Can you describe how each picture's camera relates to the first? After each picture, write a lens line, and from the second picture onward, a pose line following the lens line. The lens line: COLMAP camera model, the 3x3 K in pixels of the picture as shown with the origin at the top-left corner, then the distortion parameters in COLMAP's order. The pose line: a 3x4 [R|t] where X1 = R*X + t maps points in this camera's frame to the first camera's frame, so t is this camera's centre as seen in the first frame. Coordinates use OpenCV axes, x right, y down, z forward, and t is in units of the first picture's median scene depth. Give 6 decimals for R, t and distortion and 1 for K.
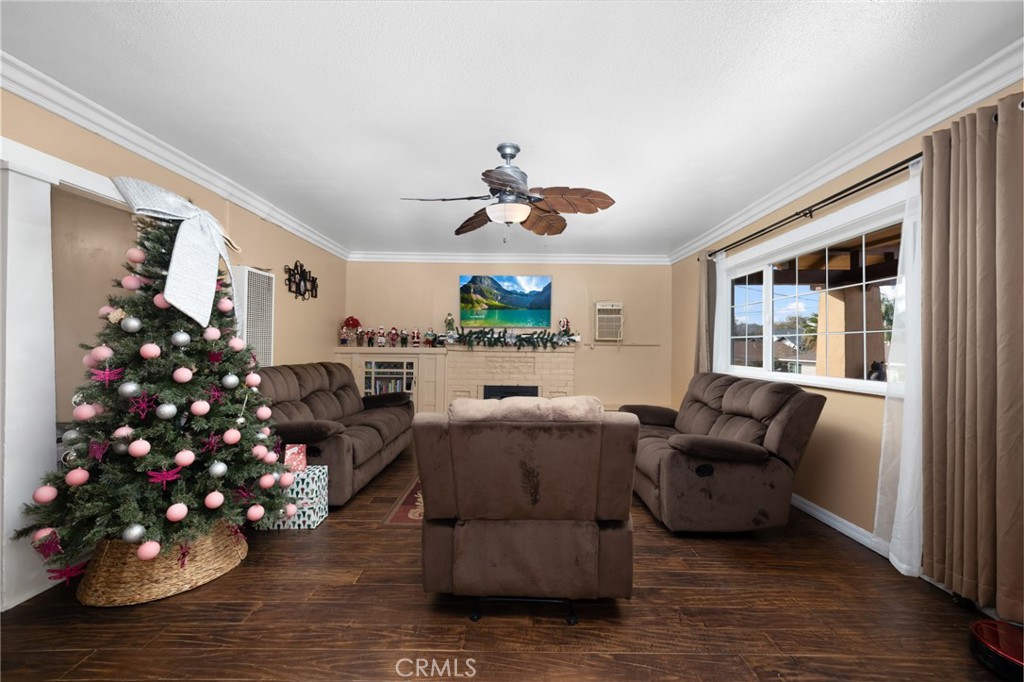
lens RADIAL K [[428.4, 0, 512.0], [0, 428.4, 341.0], [0, 0, 1]] dist [0.001107, -0.000011]
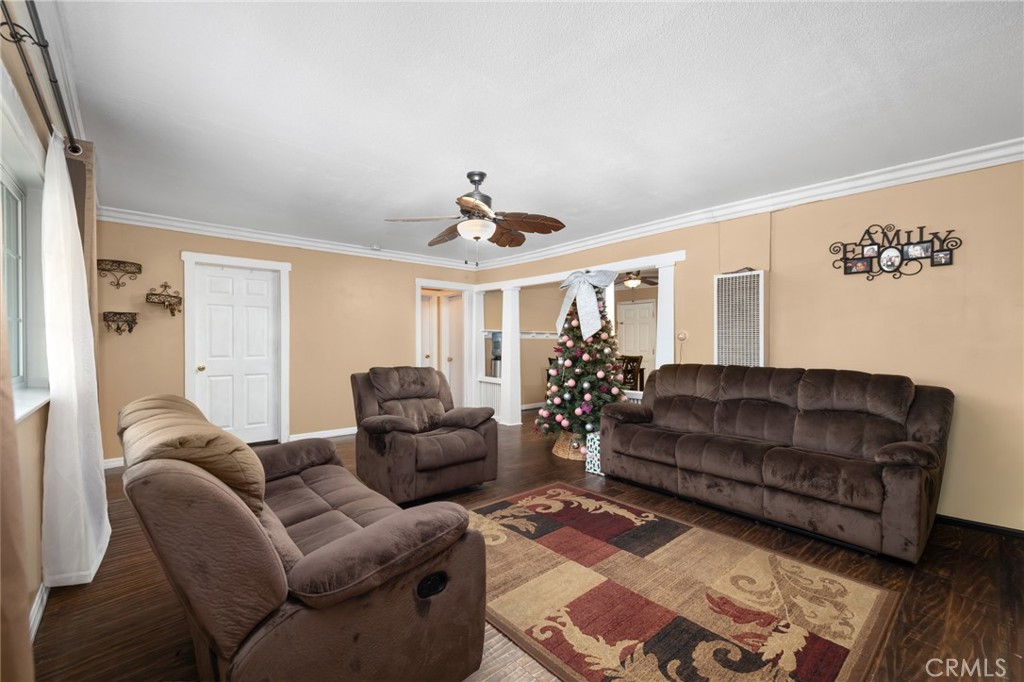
lens RADIAL K [[428.0, 0, 512.0], [0, 428.0, 341.0], [0, 0, 1]] dist [-0.001062, -0.000127]
pose [[-0.749142, -0.013570, -0.662271, 0.398789], [-0.001494, 0.999822, -0.018796, 0.015511], [0.662408, -0.013092, -0.749029, 1.117120]]
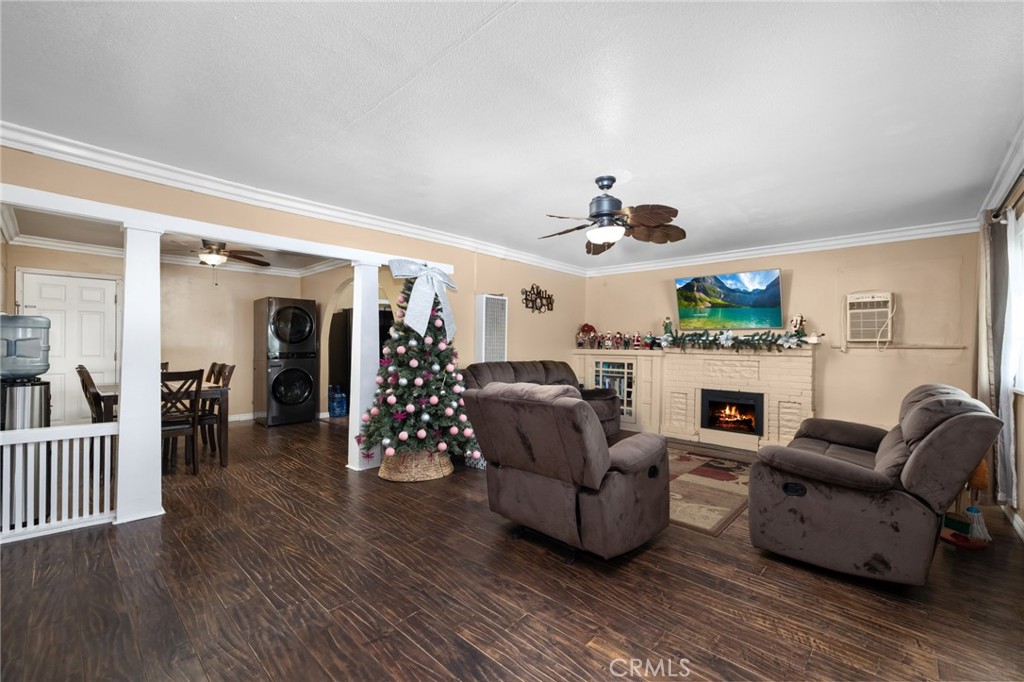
lens RADIAL K [[428.0, 0, 512.0], [0, 428.0, 341.0], [0, 0, 1]] dist [-0.001062, -0.000127]
pose [[0.735354, -0.010036, -0.677609, 0.344342], [0.004775, 0.999942, -0.009628, 0.001982], [0.677666, 0.003844, 0.735360, -0.022249]]
